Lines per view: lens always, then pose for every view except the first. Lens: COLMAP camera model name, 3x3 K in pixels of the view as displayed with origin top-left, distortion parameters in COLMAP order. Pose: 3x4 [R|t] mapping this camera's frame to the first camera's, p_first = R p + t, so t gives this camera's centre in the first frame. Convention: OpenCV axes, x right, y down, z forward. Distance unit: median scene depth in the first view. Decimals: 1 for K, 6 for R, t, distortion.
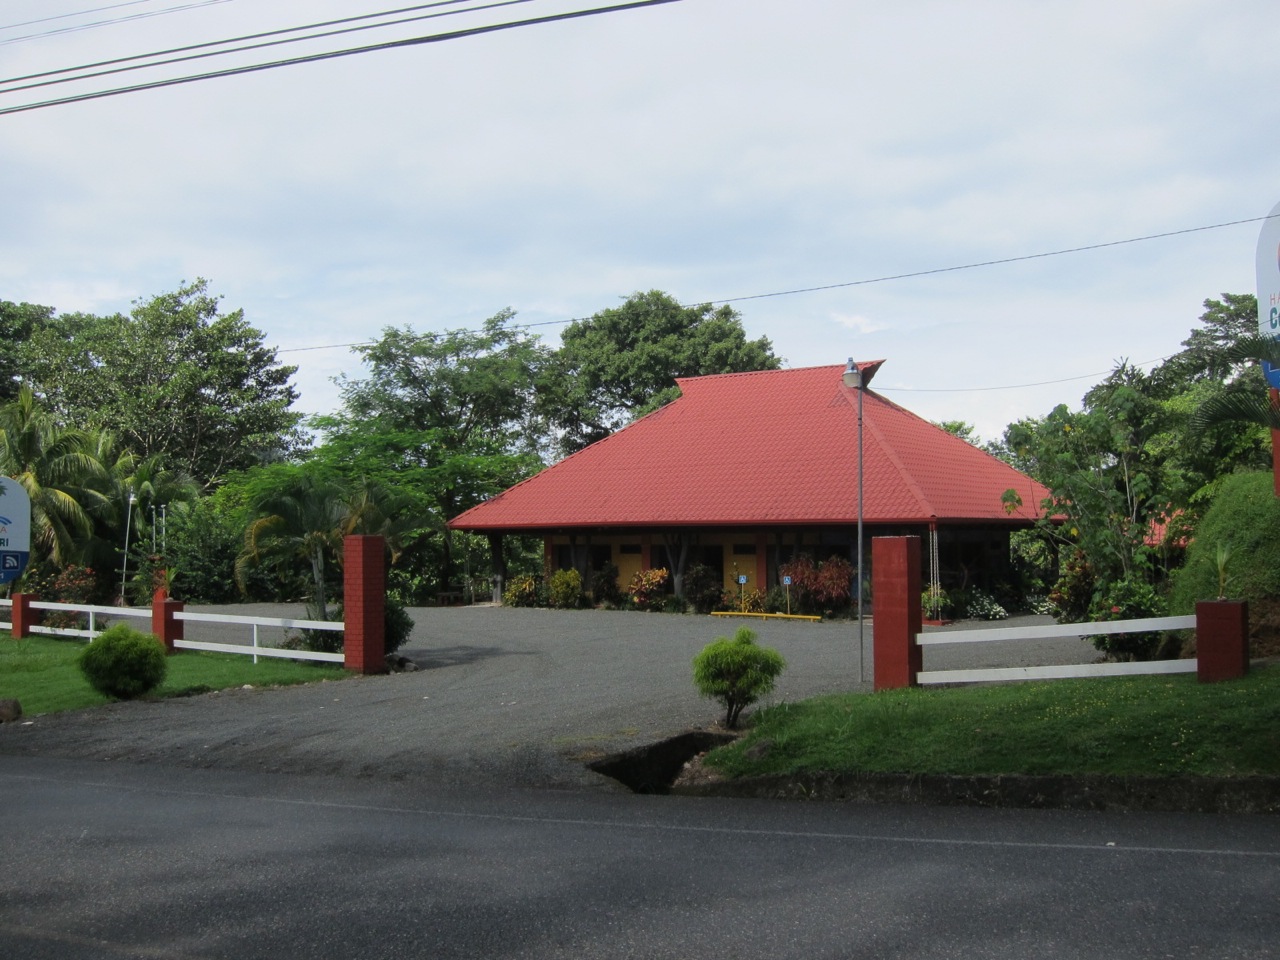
lens RADIAL K [[1177.8, 0, 640.0], [0, 1177.8, 480.0], [0, 0, 1]] dist [-0.066441, 0.000769]
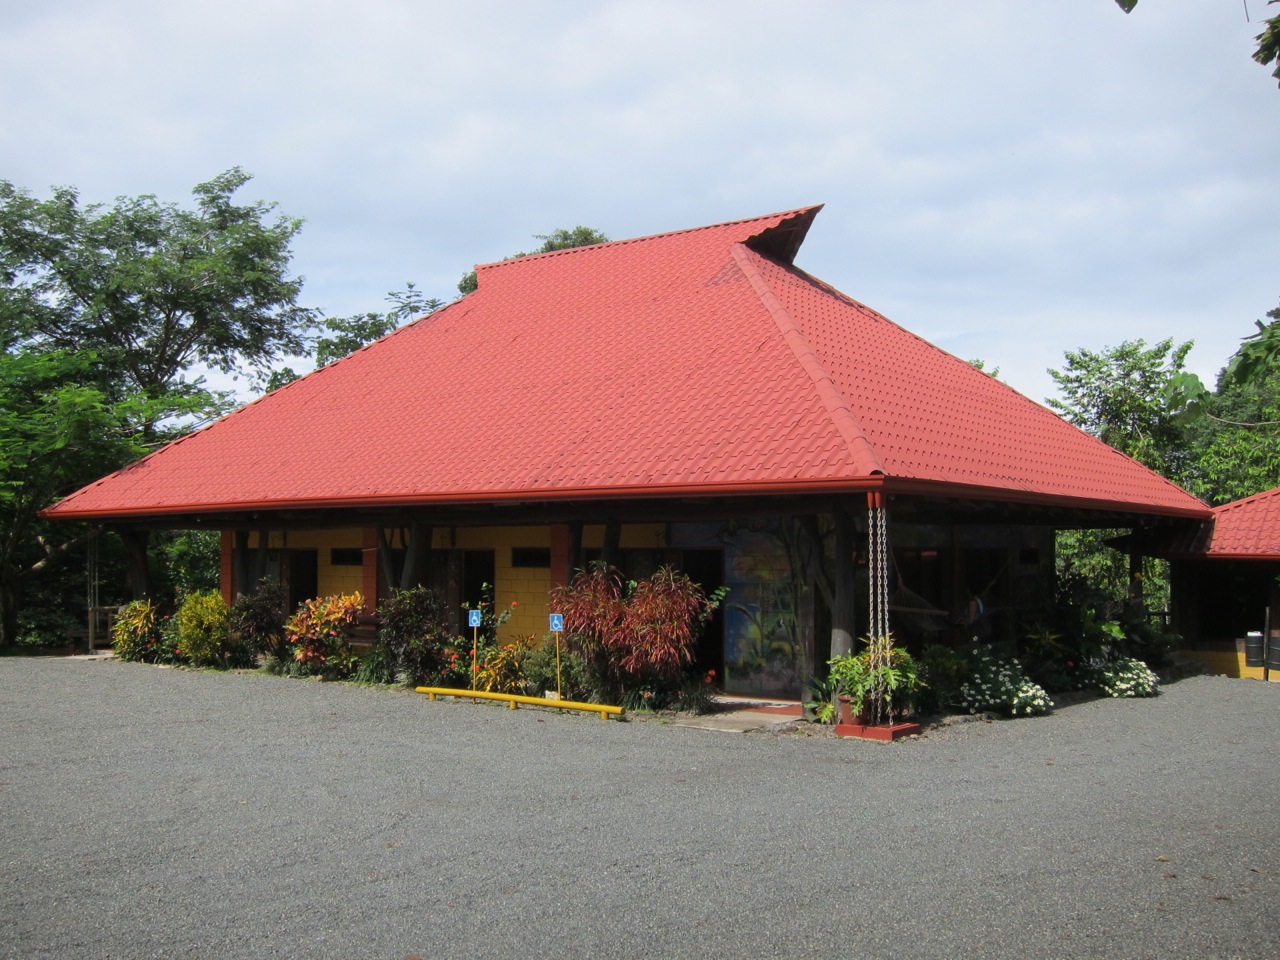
lens RADIAL K [[1281.7, 0, 640.0], [0, 1281.7, 480.0], [0, 0, 1]] dist [-0.096960, -0.001167]
pose [[0.999942, 0.009031, -0.005898, 0.145056], [-0.009120, 0.999844, -0.015120, 0.035020], [0.005761, 0.015173, 0.999868, 0.469204]]
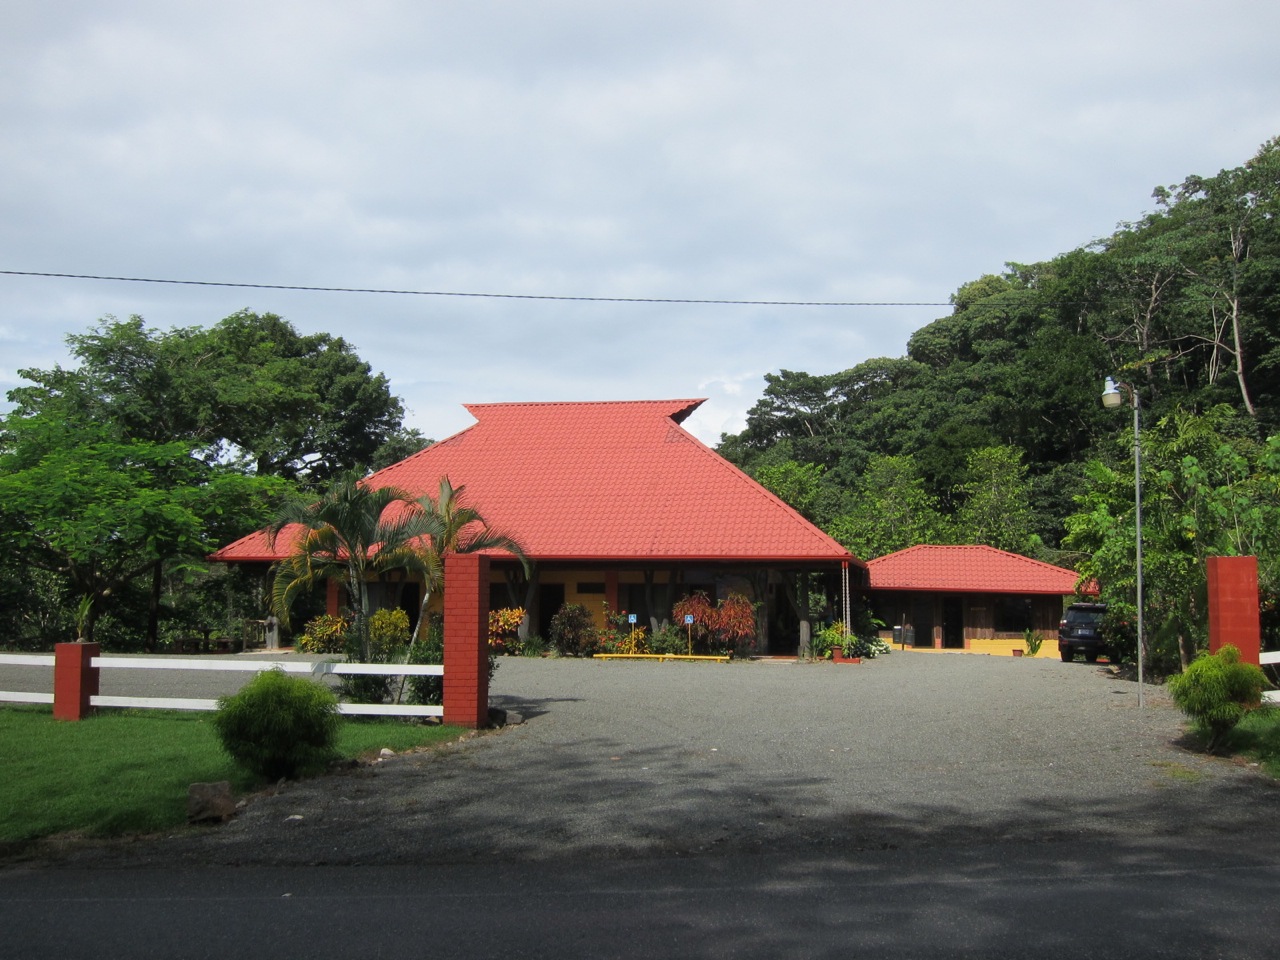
lens RADIAL K [[1177.8, 0, 640.0], [0, 1177.8, 480.0], [0, 0, 1]] dist [-0.066441, 0.000769]
pose [[0.906721, 0.048528, 0.418929, -0.284674], [-0.029483, 0.998221, -0.051820, 0.021622], [-0.420699, 0.034635, 0.906539, 0.140850]]
